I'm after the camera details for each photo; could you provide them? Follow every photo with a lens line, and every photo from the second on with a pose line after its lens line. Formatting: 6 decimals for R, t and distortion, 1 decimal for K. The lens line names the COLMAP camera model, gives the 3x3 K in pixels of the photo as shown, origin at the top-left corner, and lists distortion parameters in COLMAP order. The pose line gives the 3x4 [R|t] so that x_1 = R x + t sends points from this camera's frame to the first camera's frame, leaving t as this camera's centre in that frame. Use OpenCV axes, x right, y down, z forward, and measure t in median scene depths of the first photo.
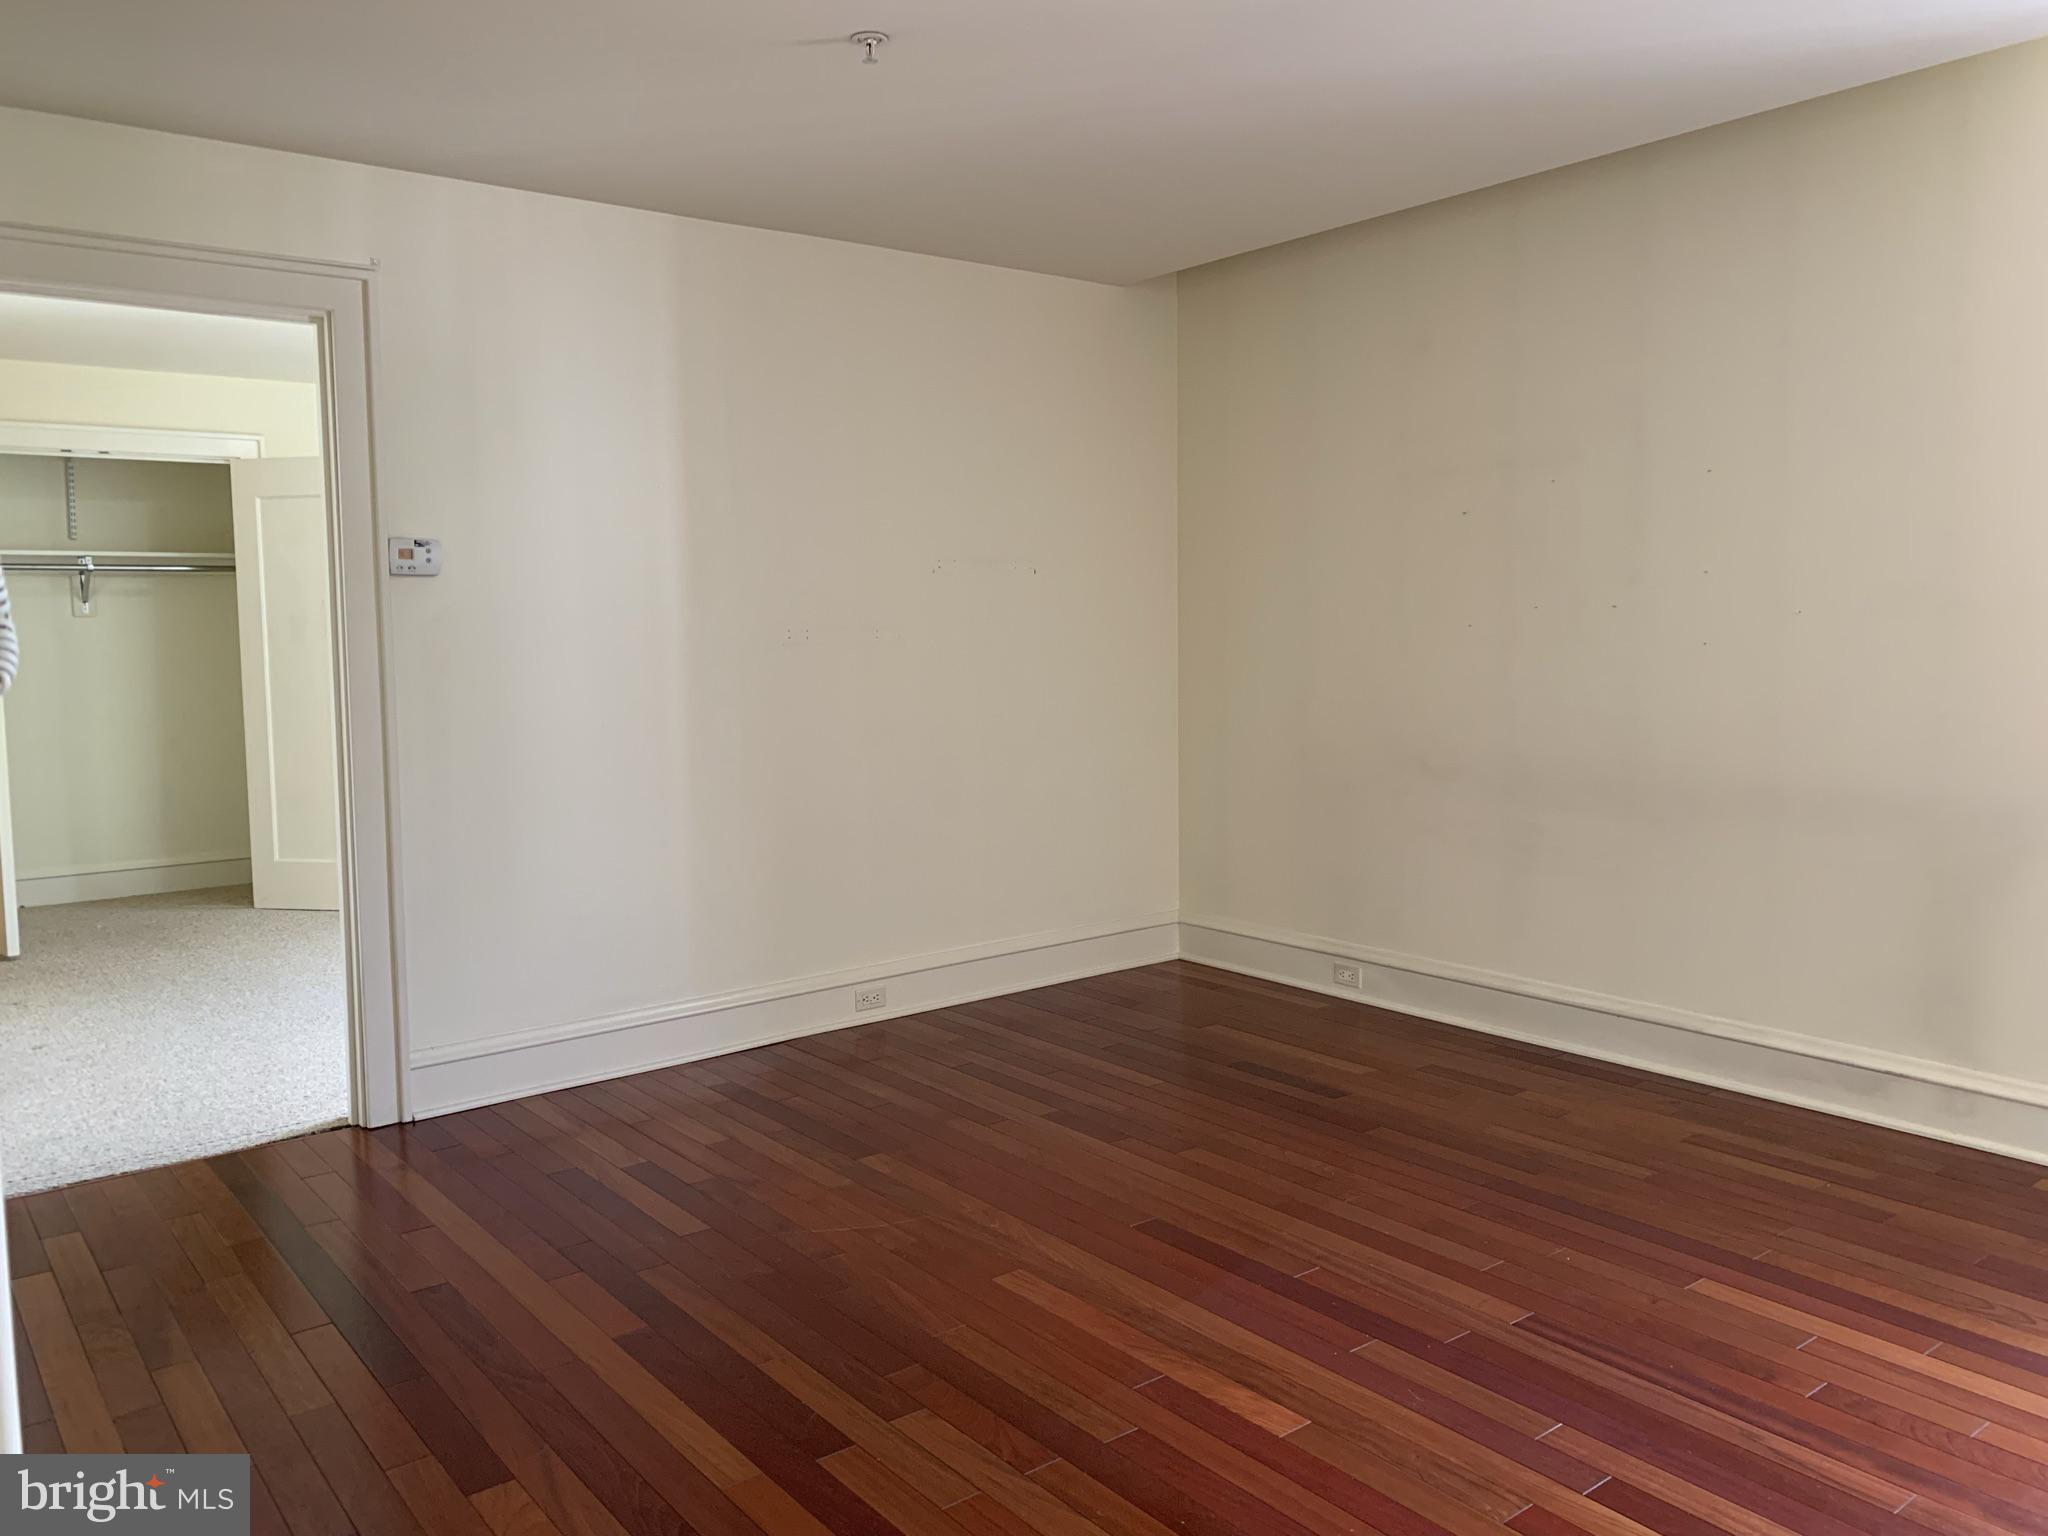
lens RADIAL K [[1576.8, 0, 1030.0], [0, 1576.8, 752.2], [0, 0, 1]] dist [0.043804, -0.053007]
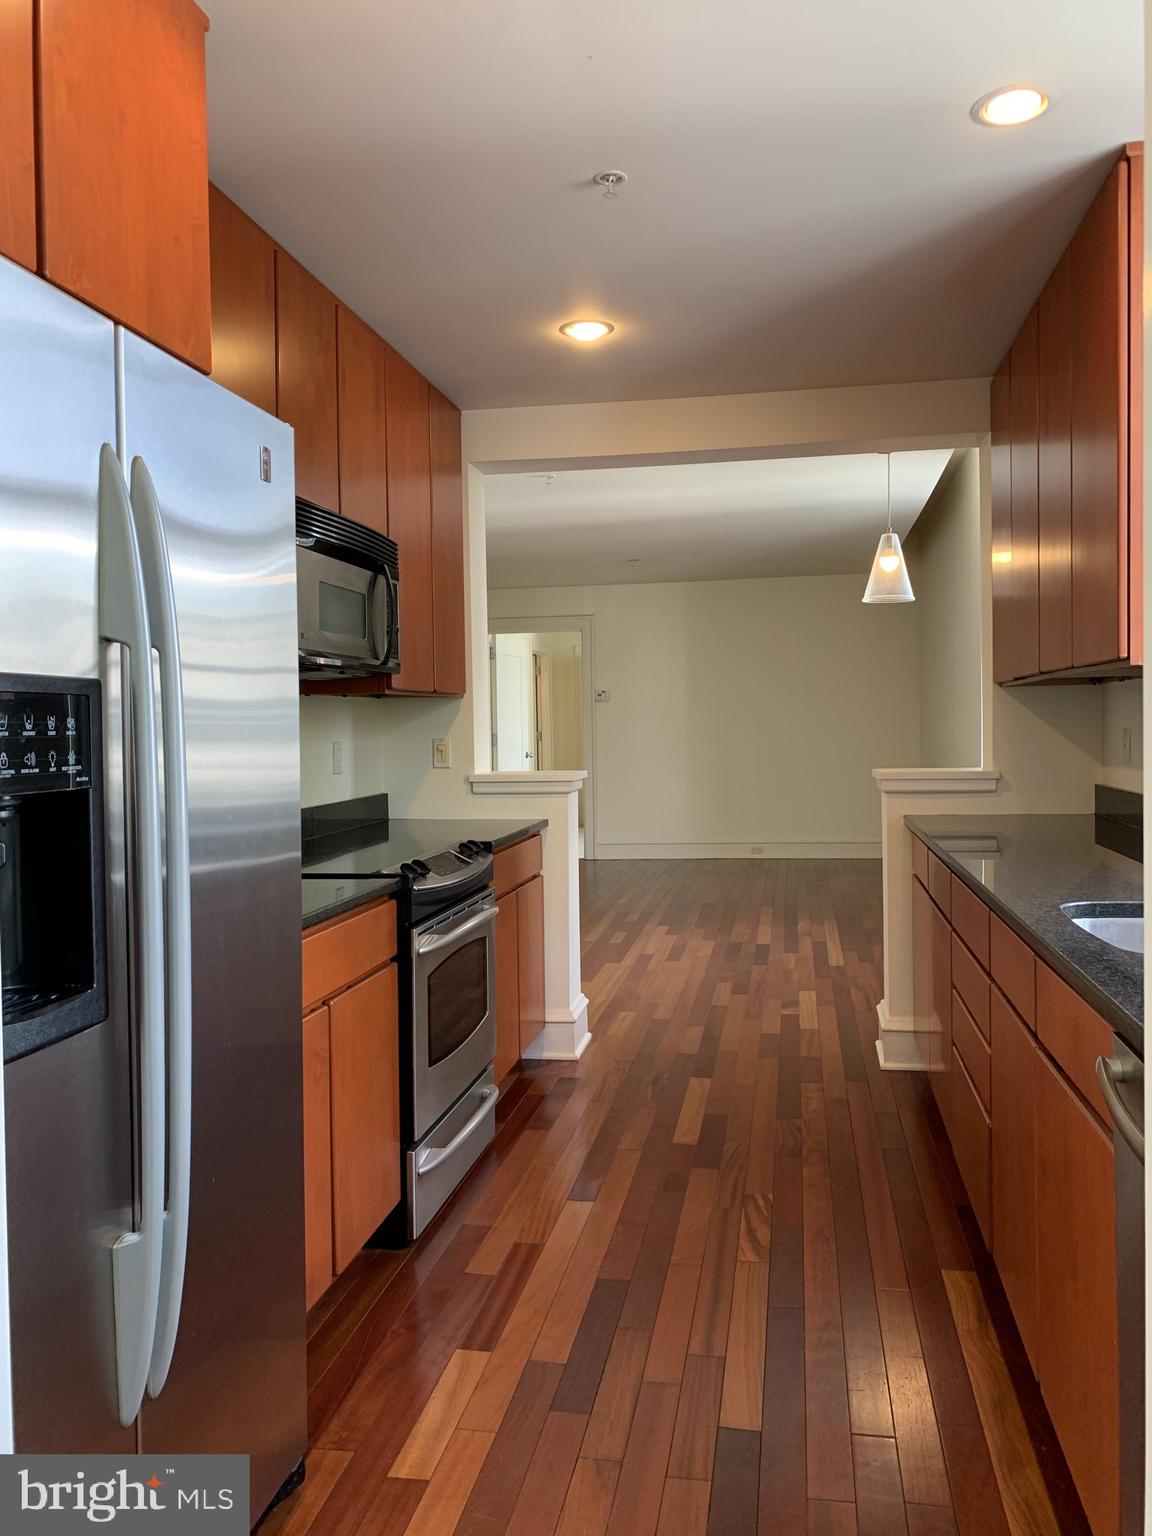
lens RADIAL K [[1182.6, 0, 560.7], [0, 1182.6, 764.8], [0, 0, 1]] dist [0.043804, -0.053007]
pose [[0.646281, 0.025375, -0.762677, 1.538637], [-0.053997, 0.998462, -0.012536, 0.065481], [0.761186, 0.049284, 0.646658, -0.739721]]
